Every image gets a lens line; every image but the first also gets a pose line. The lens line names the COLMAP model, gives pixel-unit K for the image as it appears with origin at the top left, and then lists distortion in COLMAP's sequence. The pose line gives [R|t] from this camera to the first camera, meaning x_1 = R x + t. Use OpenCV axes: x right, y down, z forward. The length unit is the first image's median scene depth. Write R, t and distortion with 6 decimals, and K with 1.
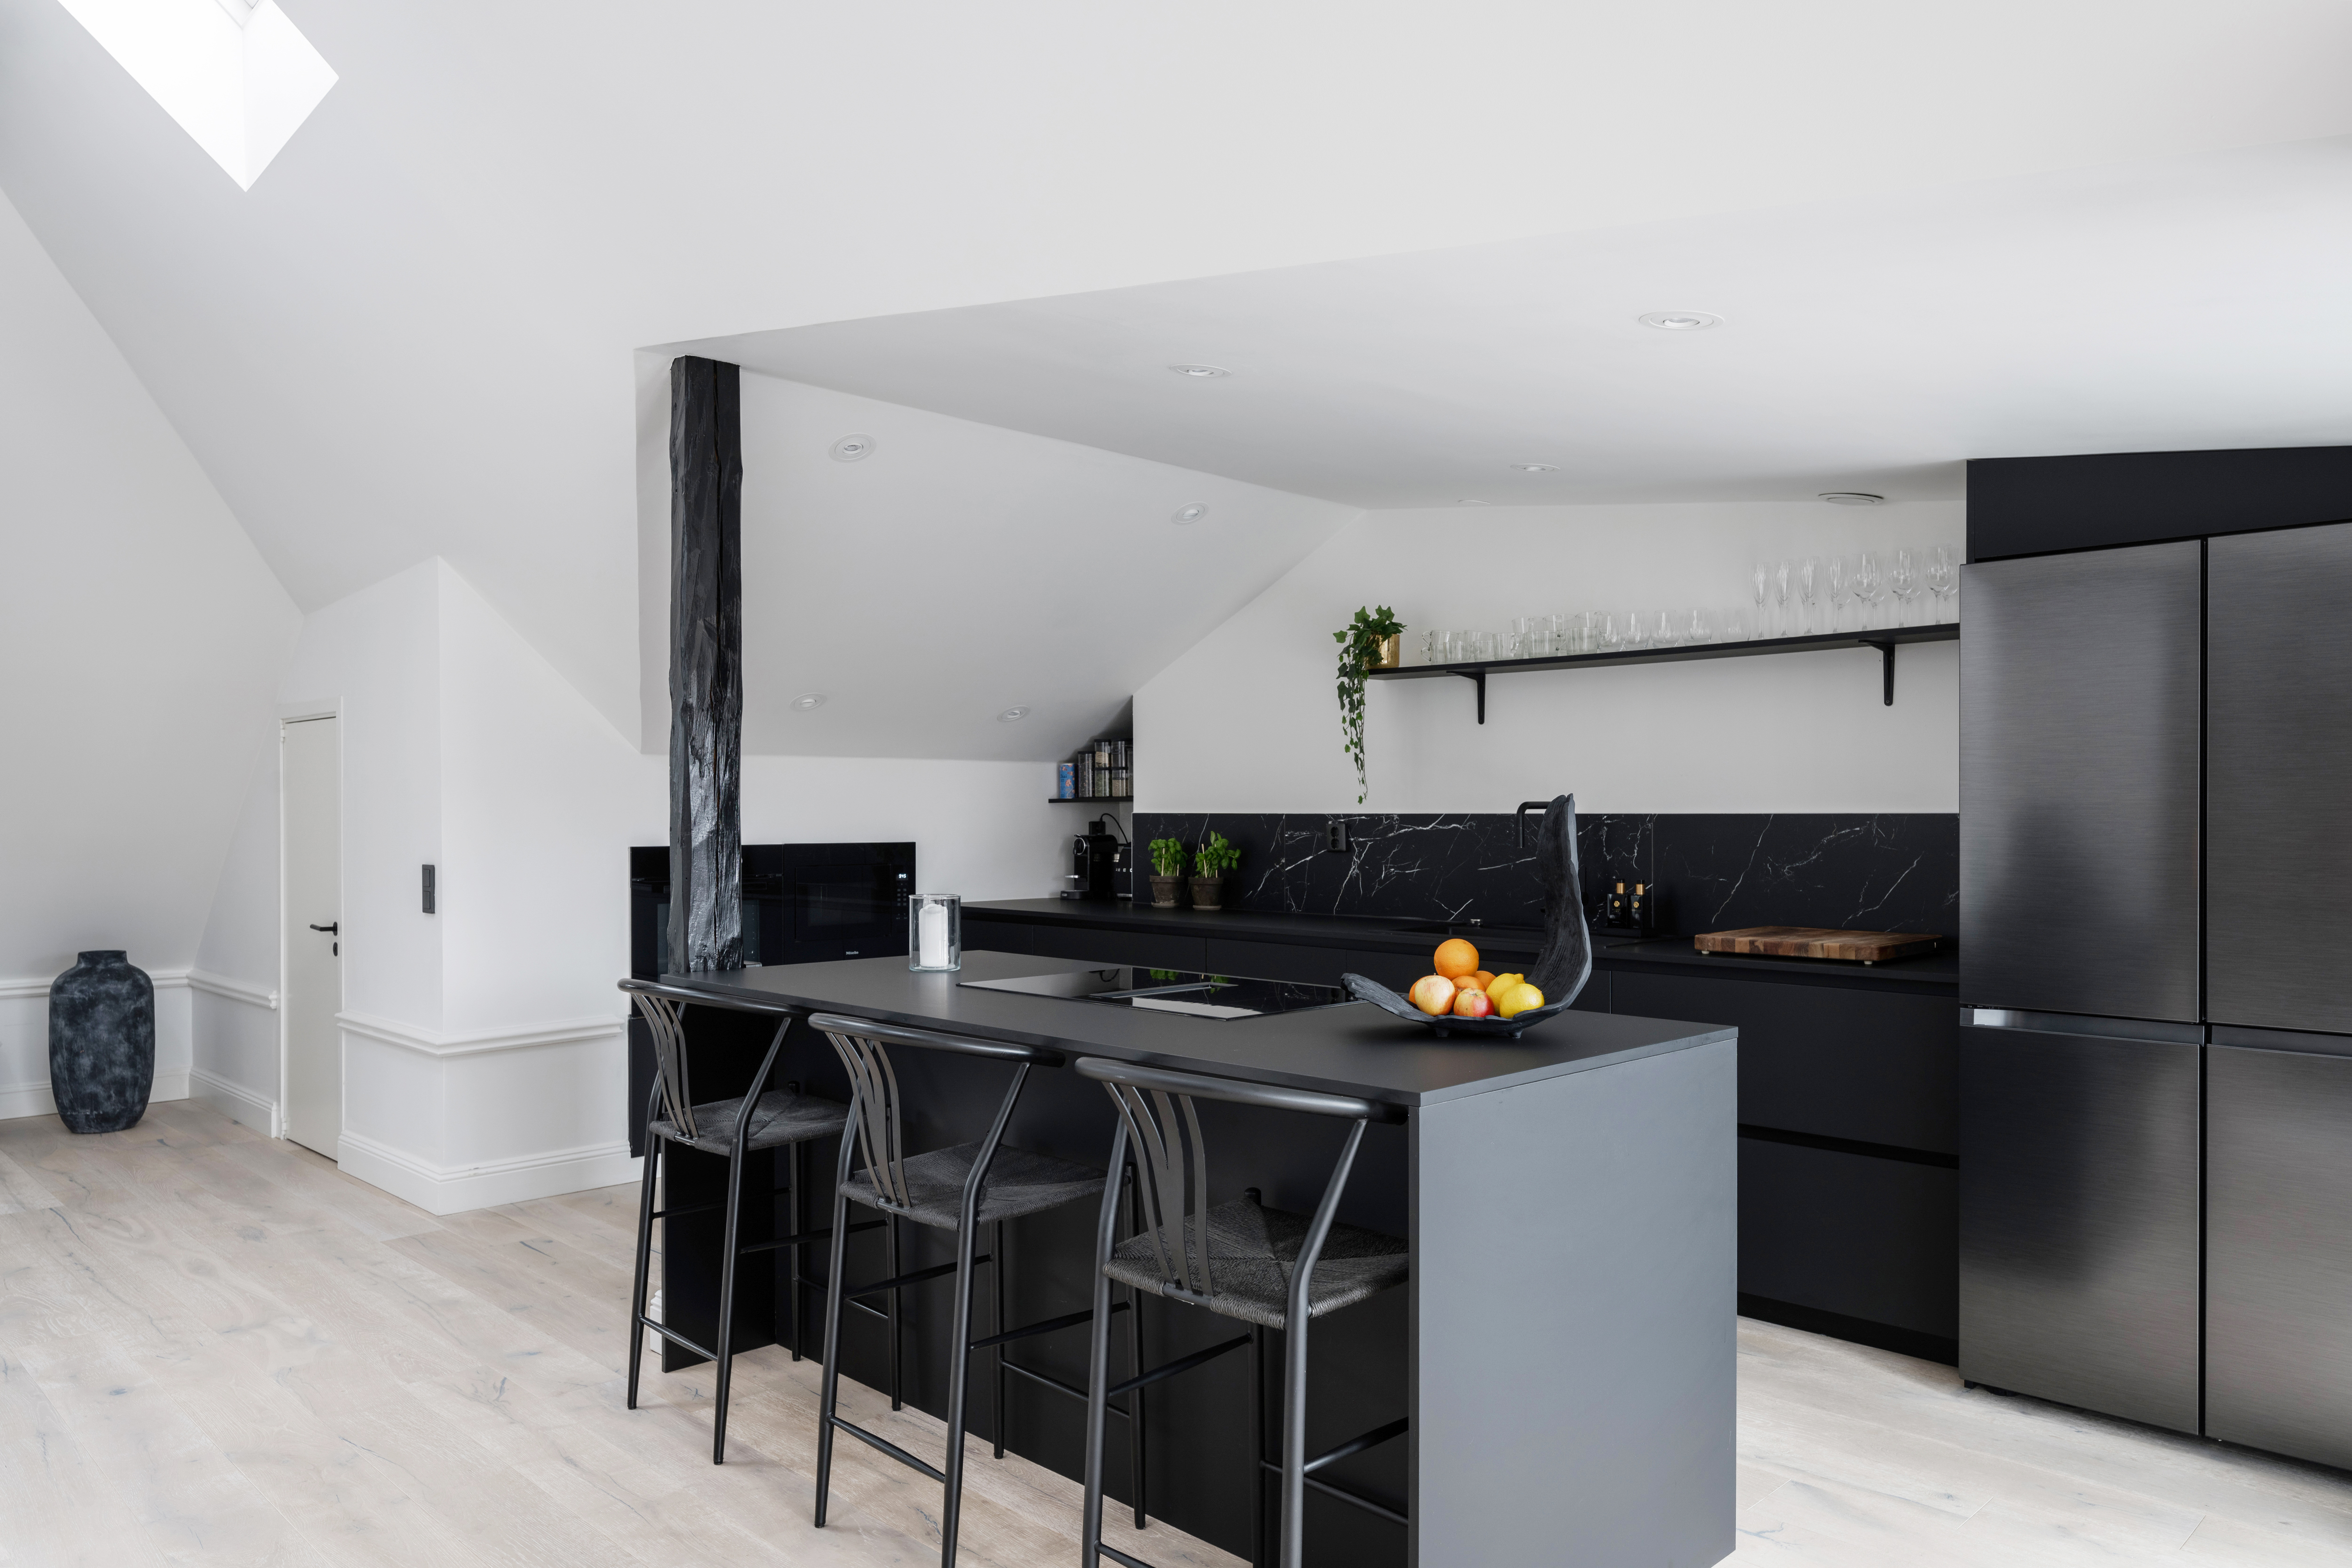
lens RADIAL K [[1588.2, 0, 1178.6], [0, 1588.2, 822.5], [0, 0, 1]] dist [0.000161, 0.001261]
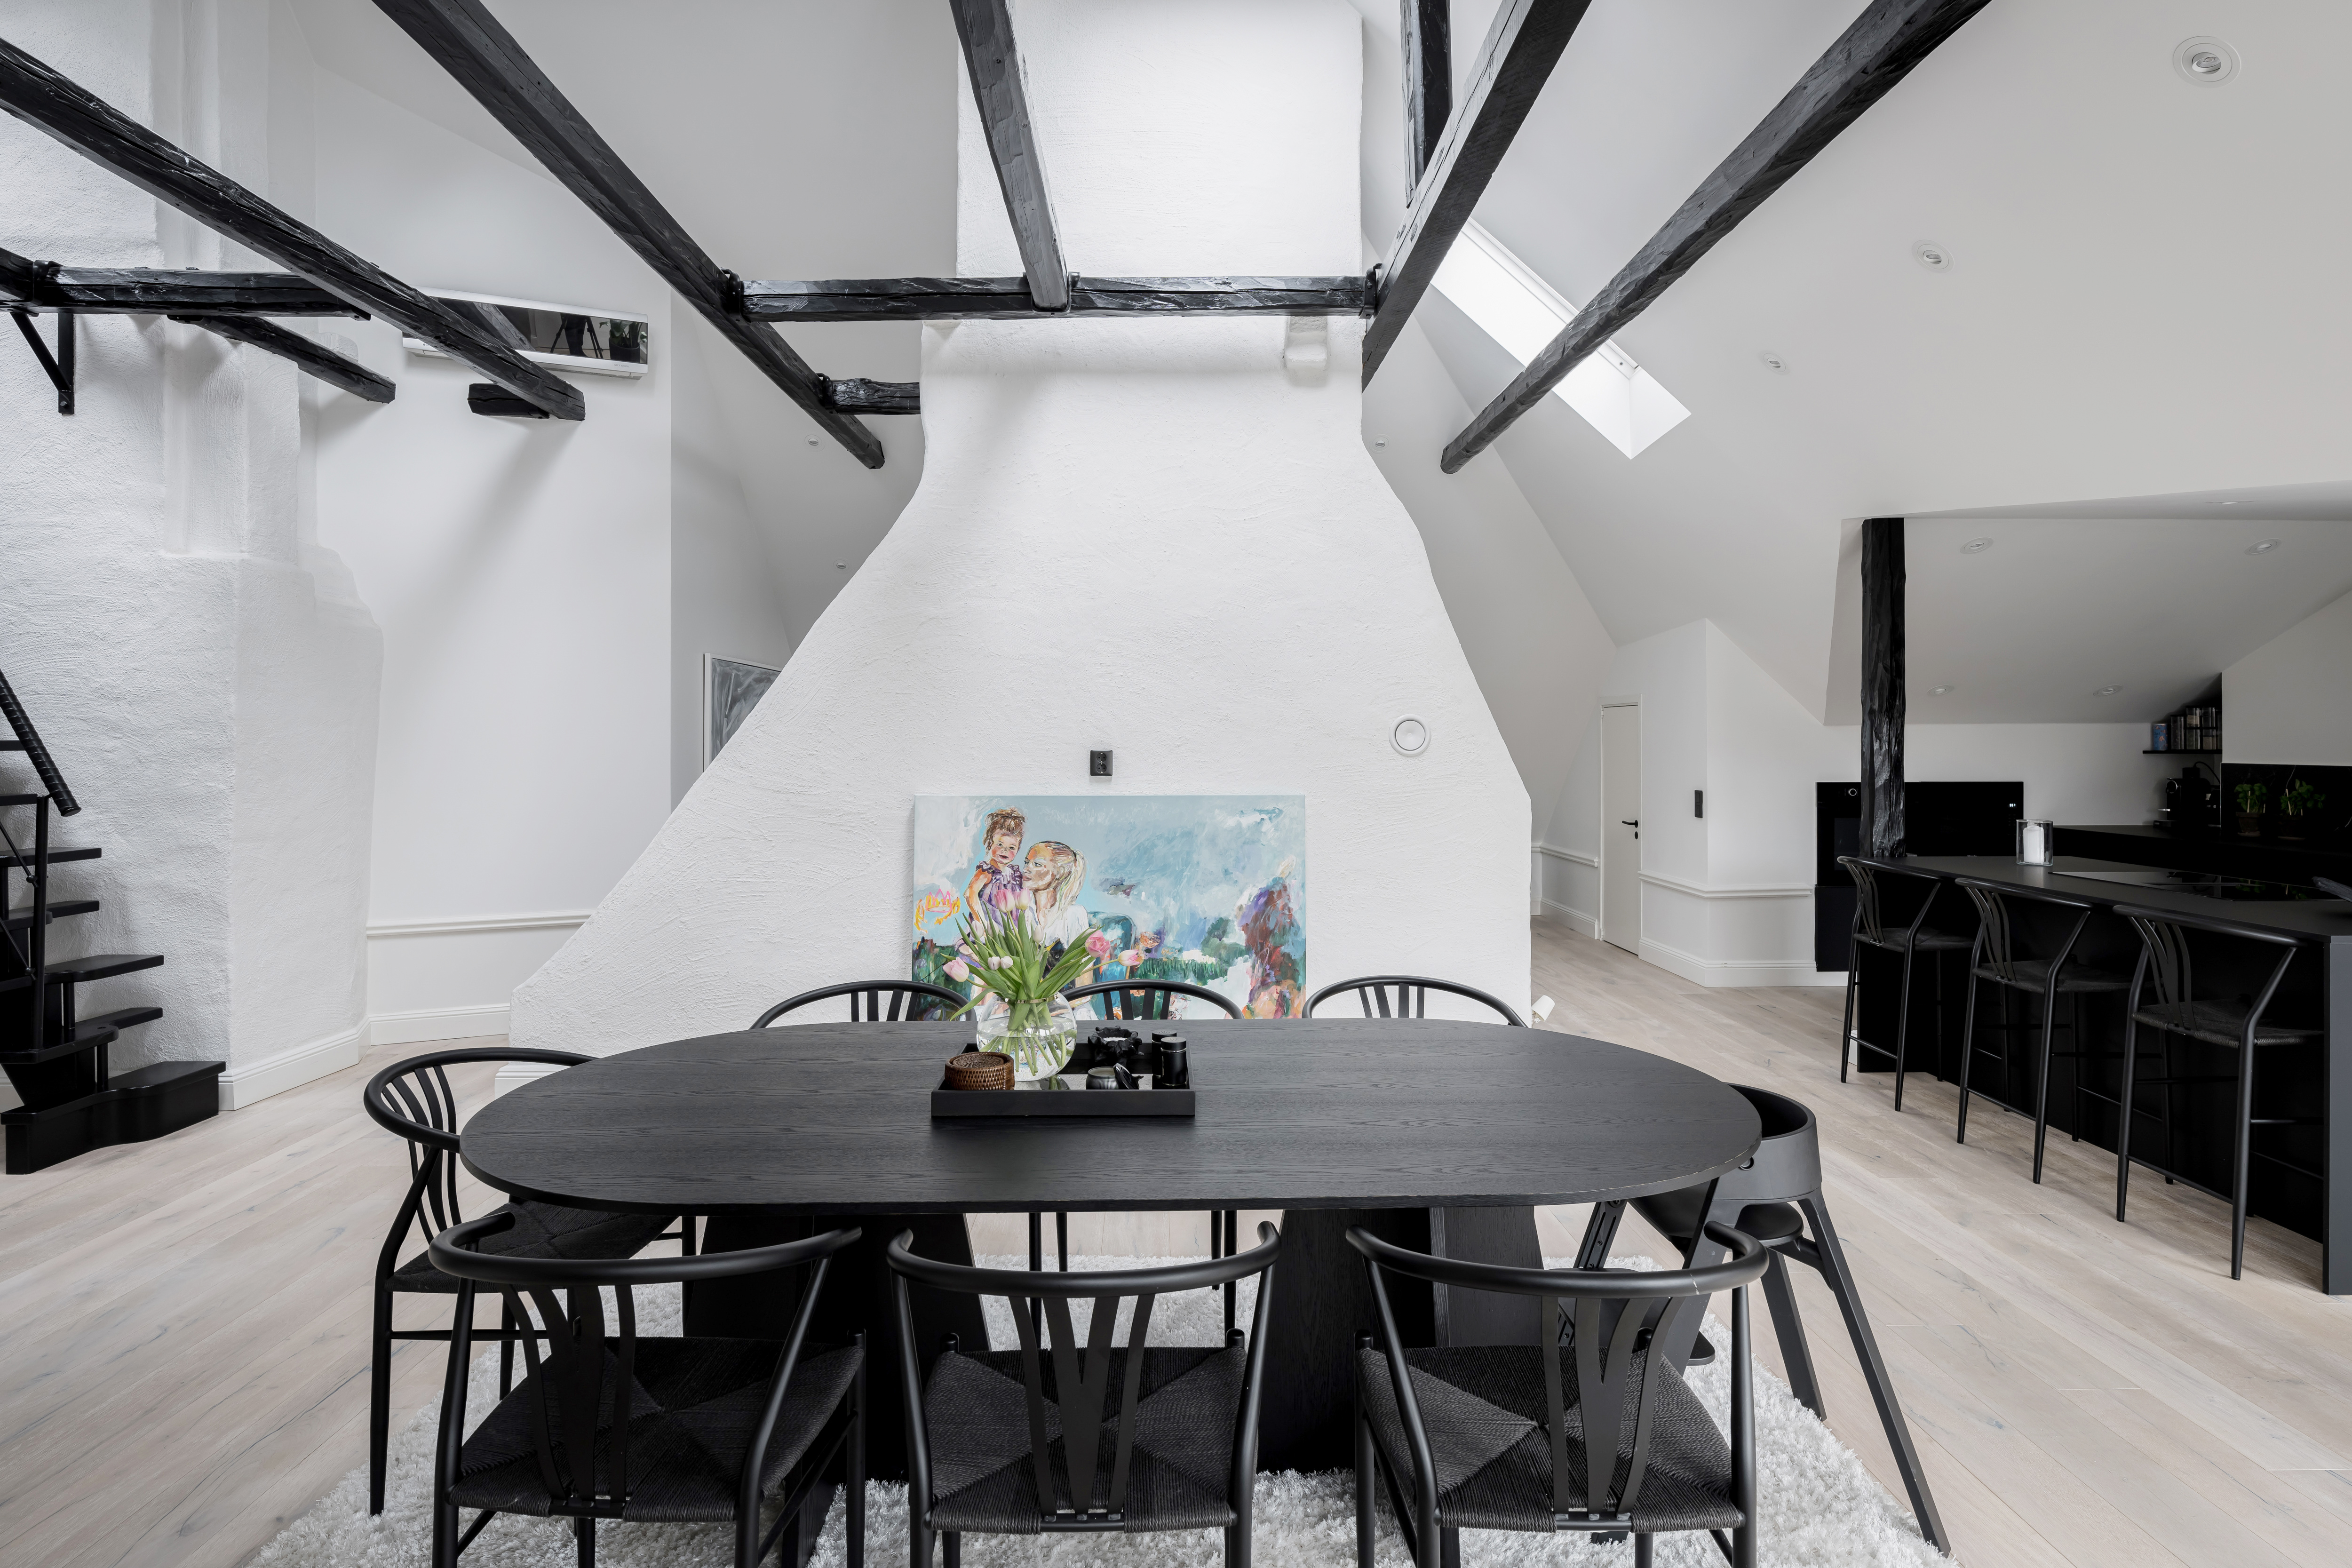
lens RADIAL K [[1253.2, 0, 1180.8], [0, 1253.2, 743.2], [0, 0, 1]] dist [-0.001624, 0.000060]
pose [[0.725439, 0.001754, -0.688284, 0.101584], [-0.004006, 0.999991, -0.001674, -0.029342], [0.688274, 0.003972, 0.725439, -0.575996]]
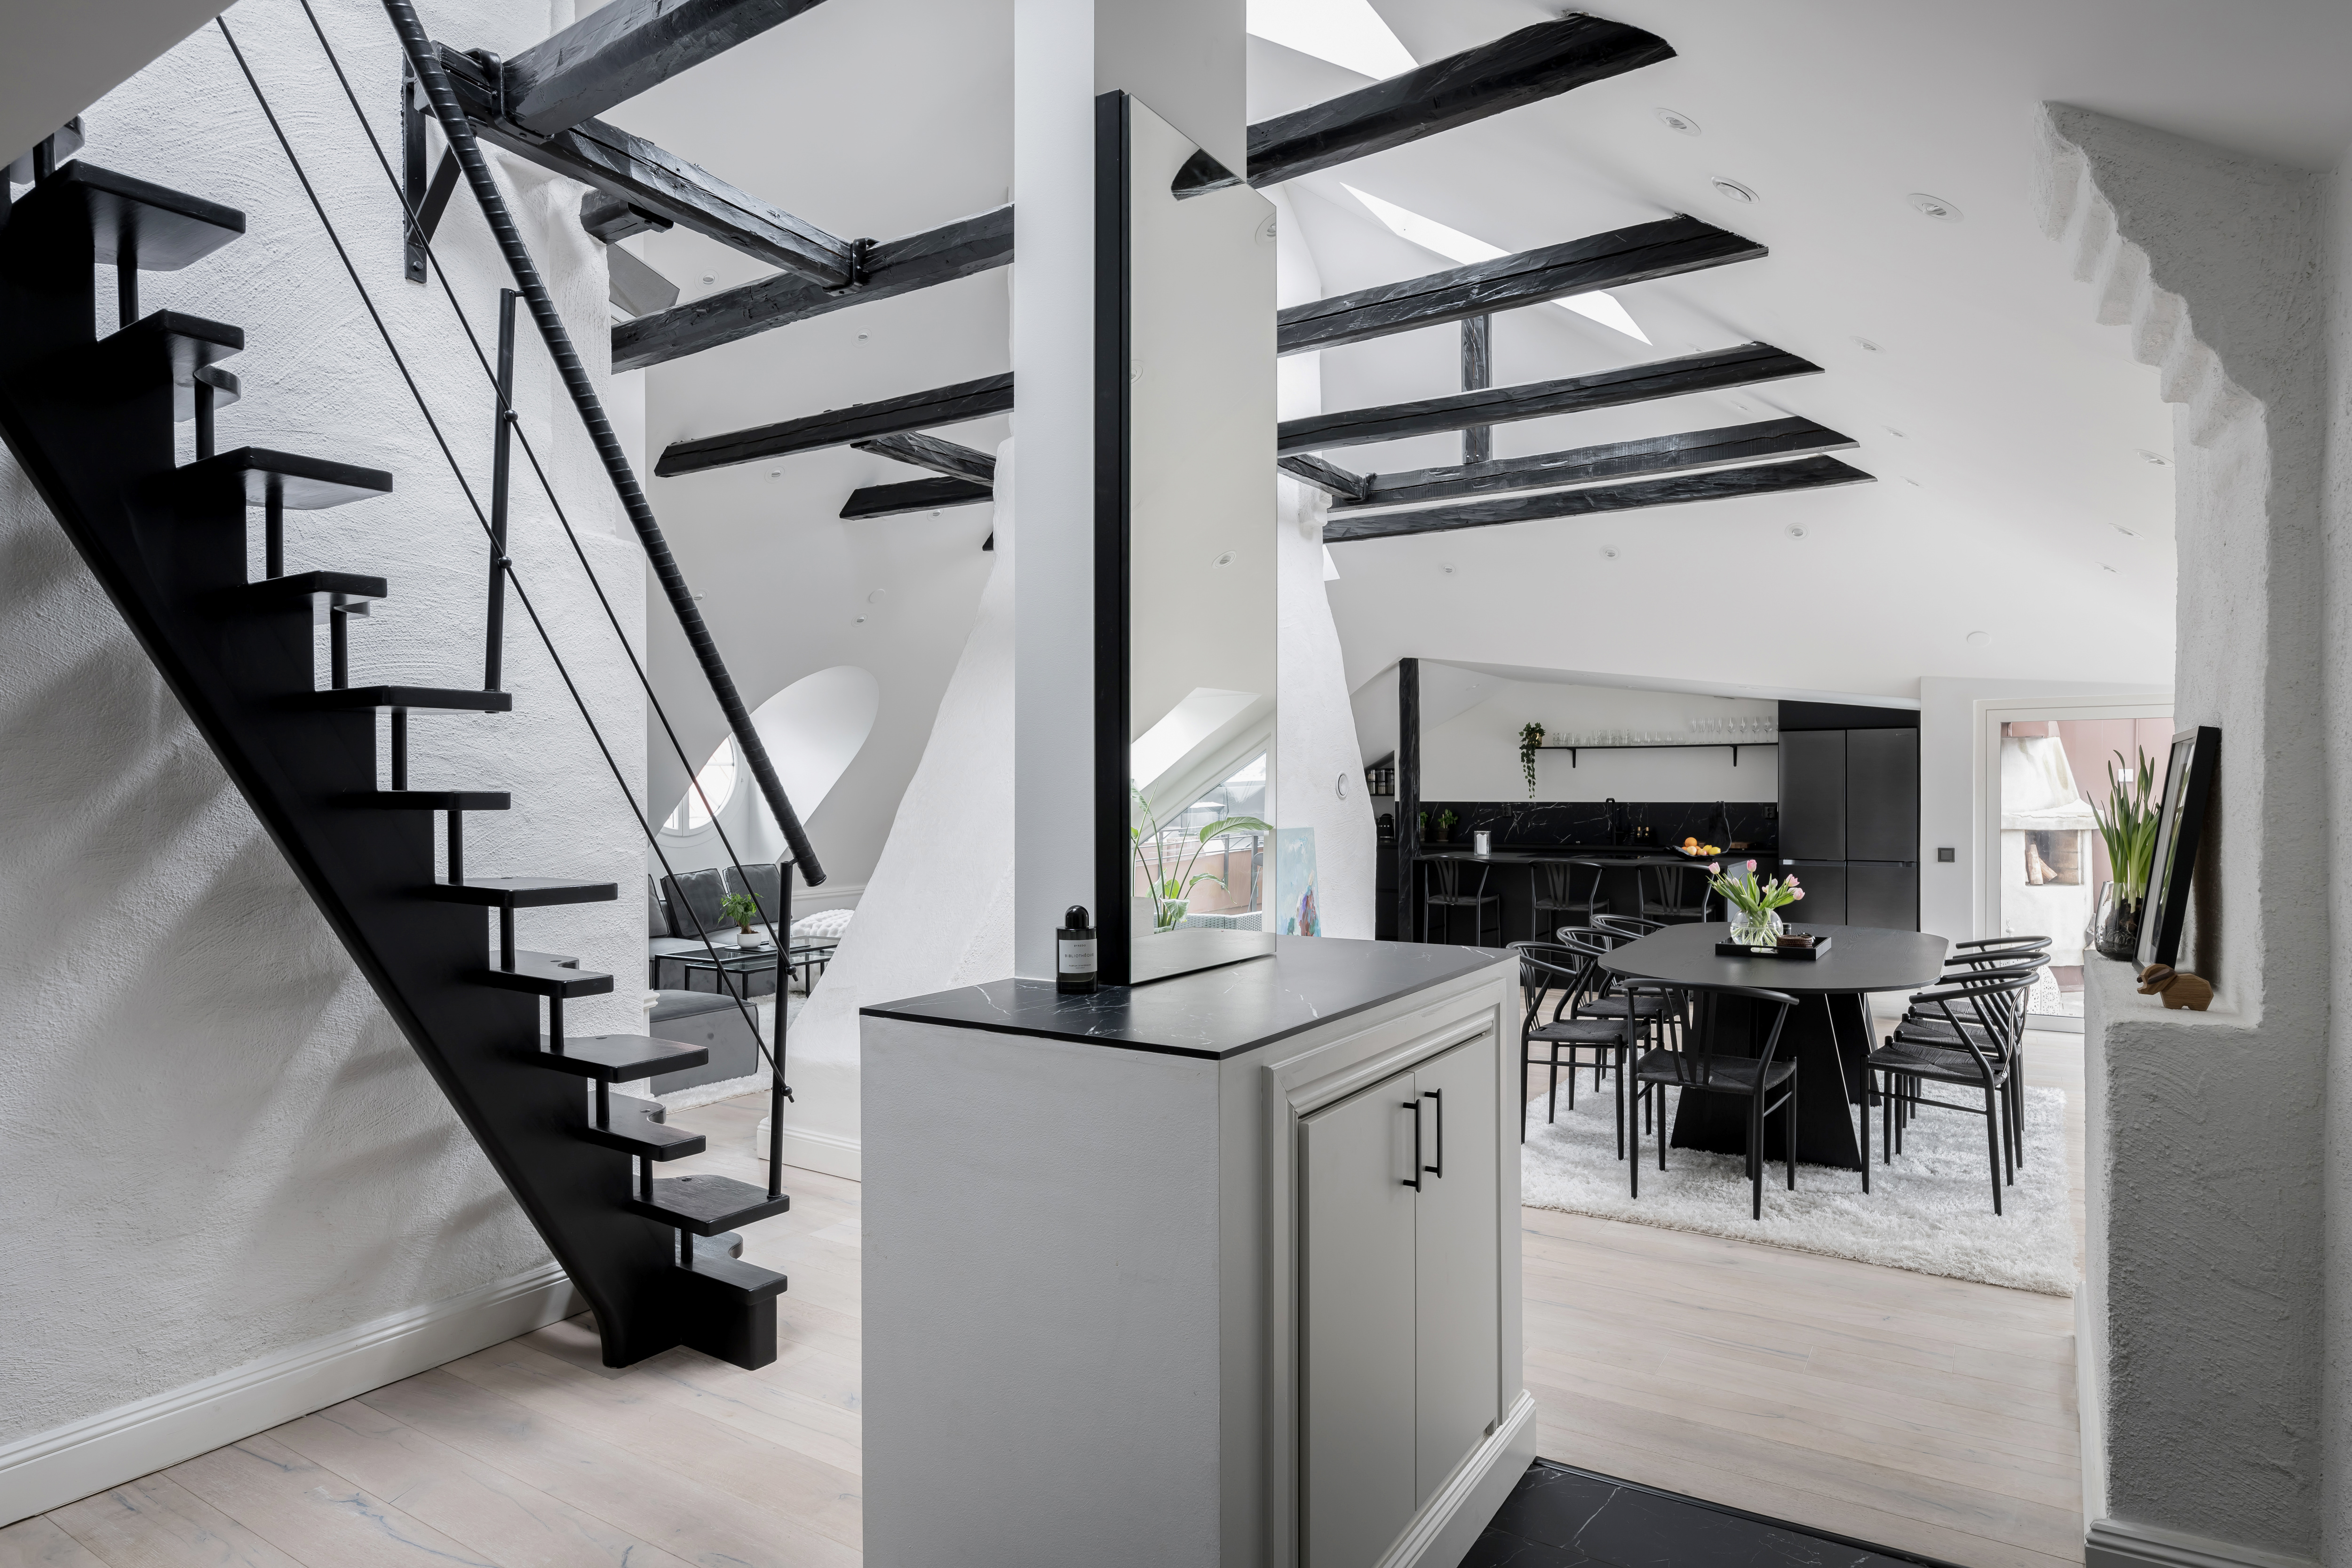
lens RADIAL K [[1306.9, 0, 1176.0], [0, 1306.9, 784.0], [0, 0, 1]] dist [0.000046, 0.000035]
pose [[0.973405, -0.003273, 0.229068, -1.393231], [0.006065, 0.999916, -0.011485, -0.020669], [-0.229011, 0.012569, 0.973343, -1.420358]]
